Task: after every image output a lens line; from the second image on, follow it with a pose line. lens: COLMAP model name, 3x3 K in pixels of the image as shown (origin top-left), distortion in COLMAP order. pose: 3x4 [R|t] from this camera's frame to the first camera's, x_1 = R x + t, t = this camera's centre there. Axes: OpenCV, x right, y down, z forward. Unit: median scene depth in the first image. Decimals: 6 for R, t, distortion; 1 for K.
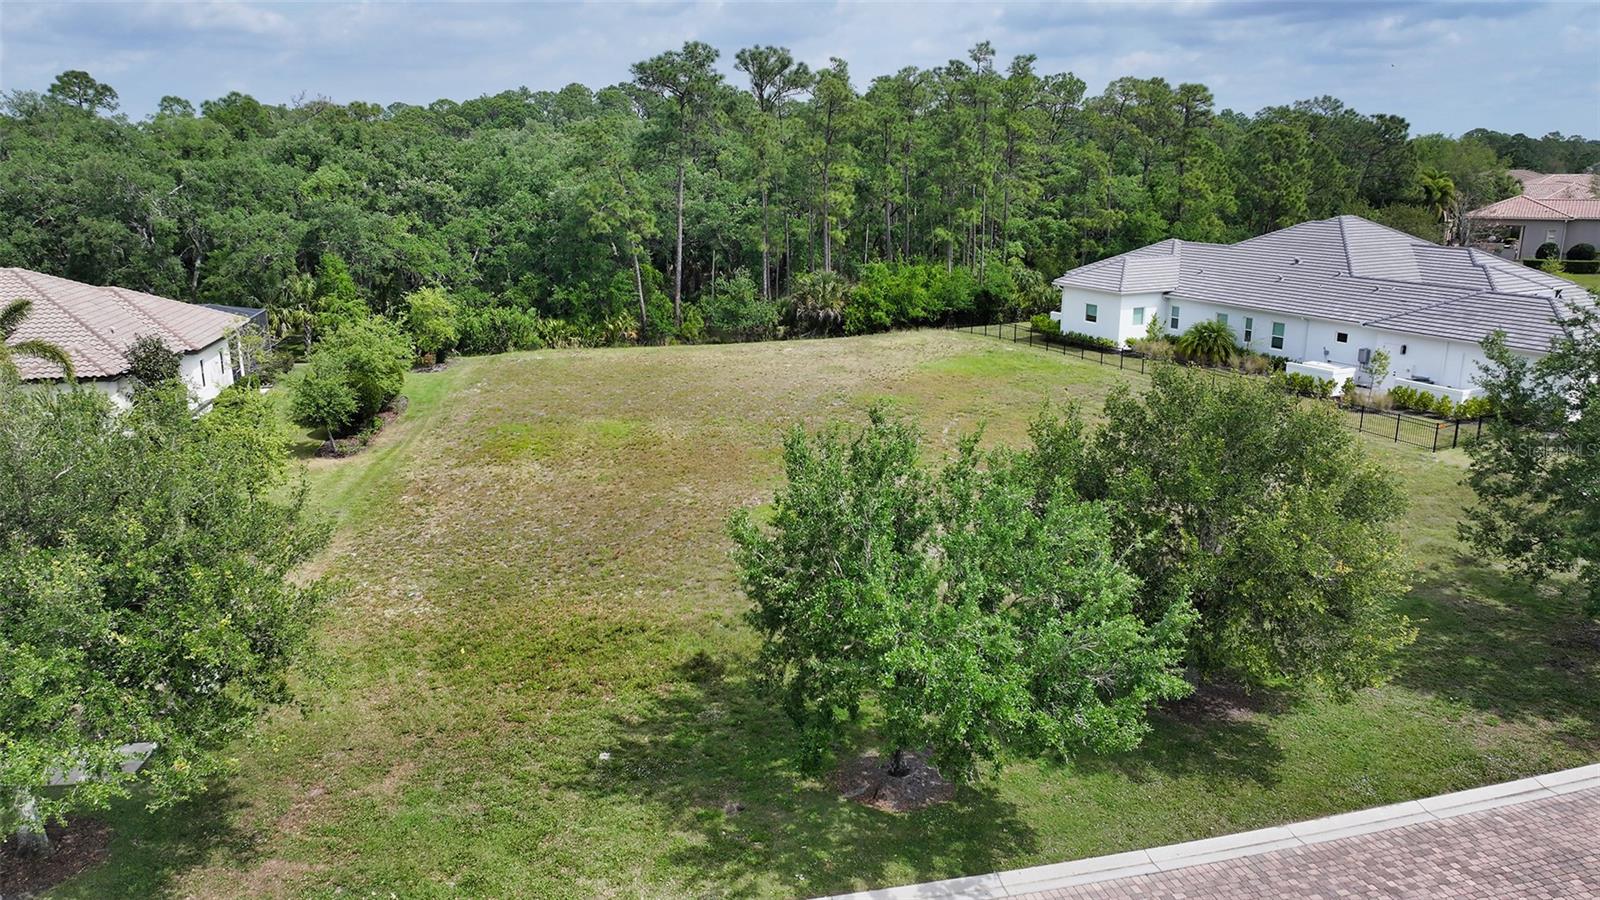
lens RADIAL K [[1117.2, 0, 800.0], [0, 1117.2, 450.0], [0, 0, 1]] dist [-0.007710, 0.019006]
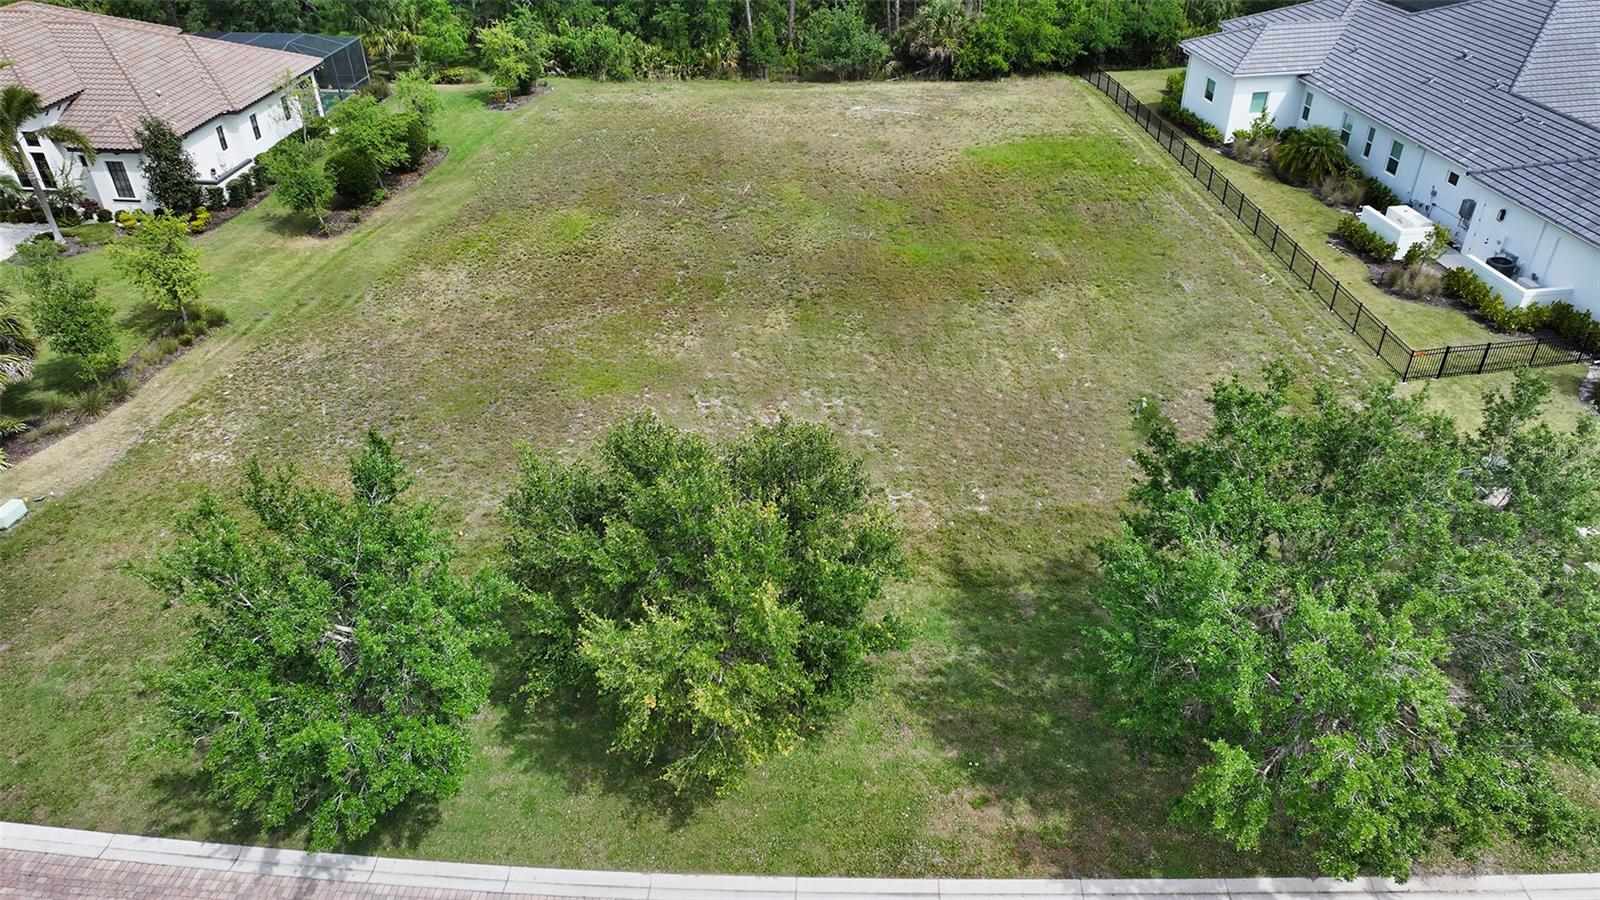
lens RADIAL K [[1117.2, 0, 800.0], [0, 1117.2, 450.0], [0, 0, 1]] dist [-0.007710, 0.019006]
pose [[0.948410, 0.167895, -0.268942, 0.276369], [-0.069895, 0.938124, 0.339171, -0.152244], [0.309246, -0.302876, 0.901462, 0.060595]]
